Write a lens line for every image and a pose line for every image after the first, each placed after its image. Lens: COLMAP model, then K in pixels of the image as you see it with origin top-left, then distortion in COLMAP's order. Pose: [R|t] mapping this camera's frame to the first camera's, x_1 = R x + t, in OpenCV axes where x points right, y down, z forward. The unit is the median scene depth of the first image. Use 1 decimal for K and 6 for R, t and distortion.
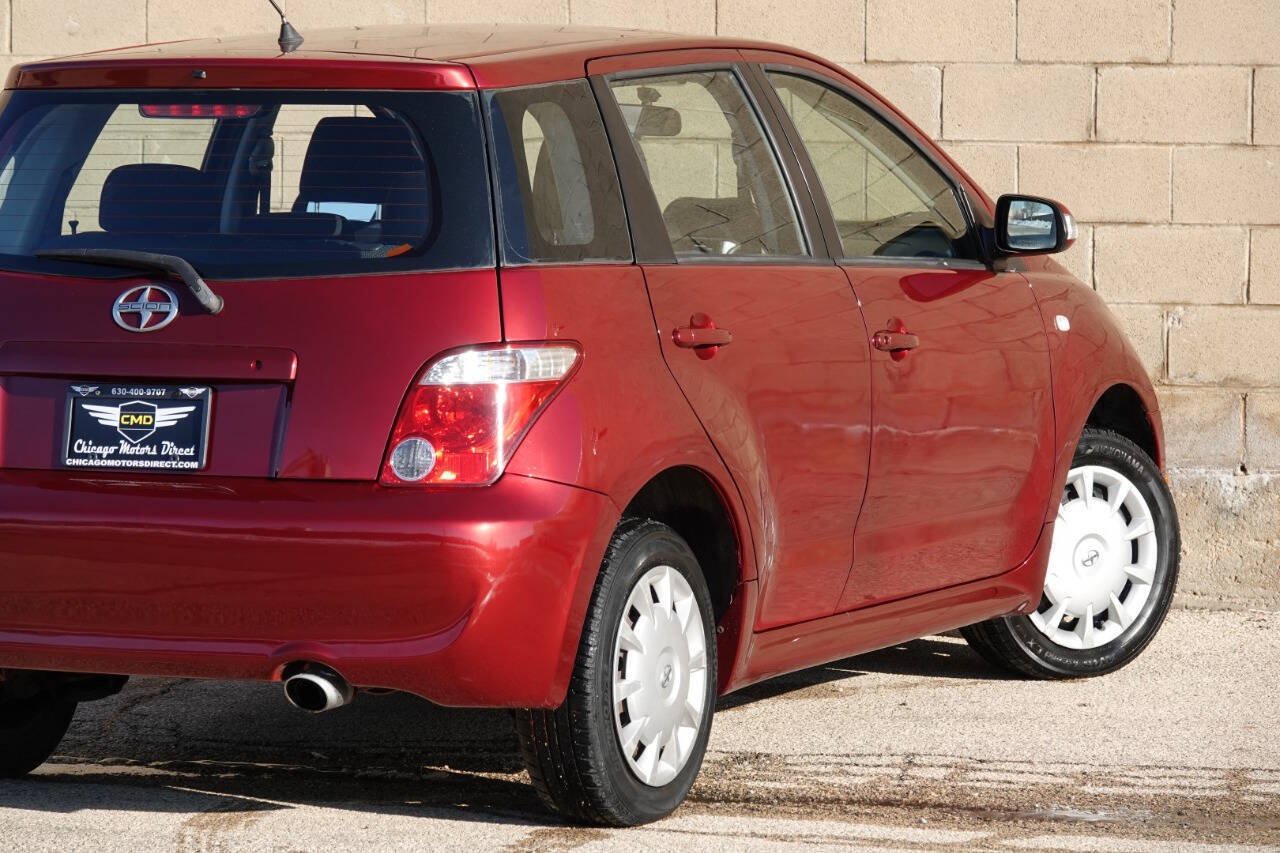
lens RADIAL K [[6006.2, 0, 642.8], [0, 6006.2, 388.4], [0, 0, 1]] dist [0.097006, 0.017477]
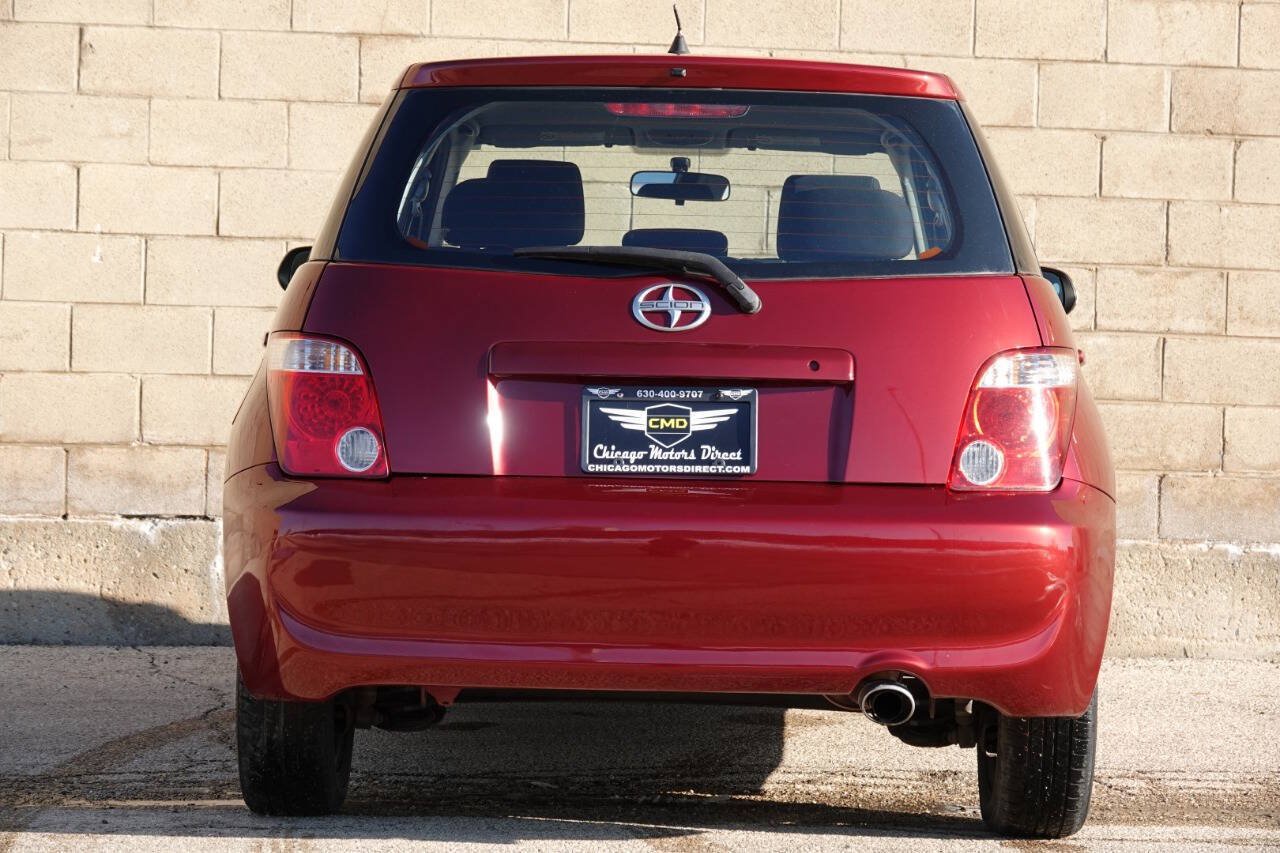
lens RADIAL K [[3849.9, 0, 722.6], [0, 3849.9, 426.1], [0, 0, 1]] dist [-0.003265, -0.320555]
pose [[0.896779, 0.014235, 0.442249, -0.335982], [0.005251, 0.999070, -0.042804, 0.030878], [-0.442447, 0.040708, 0.895870, 0.437125]]
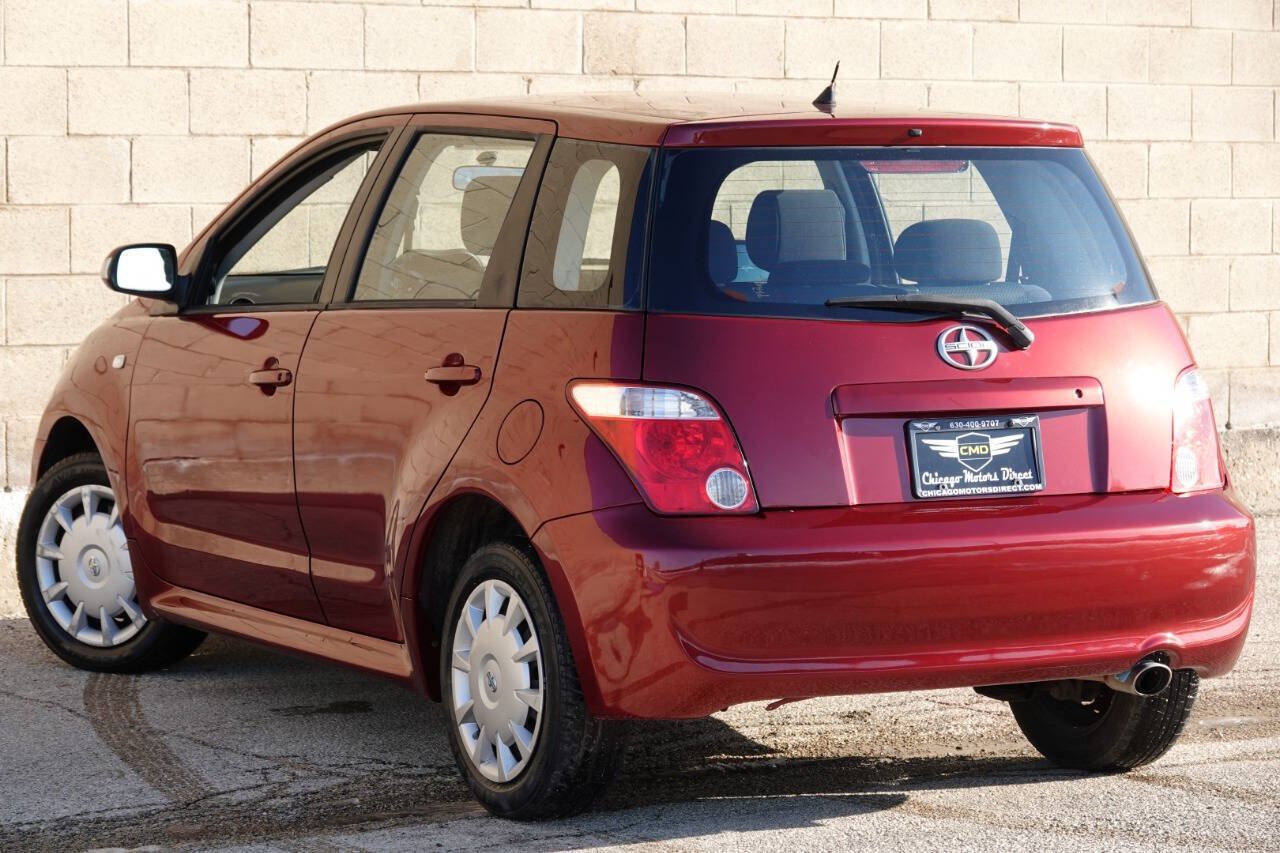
lens RADIAL K [[4246.6, 0, 661.7], [0, 4246.6, 426.5], [0, 0, 1]] dist [-0.083823, -1.282132]
pose [[0.576603, -0.055075, 0.815166, -0.720215], [0.049297, 0.998253, 0.032575, -0.026021], [-0.815536, 0.021403, 0.578310, 0.585033]]
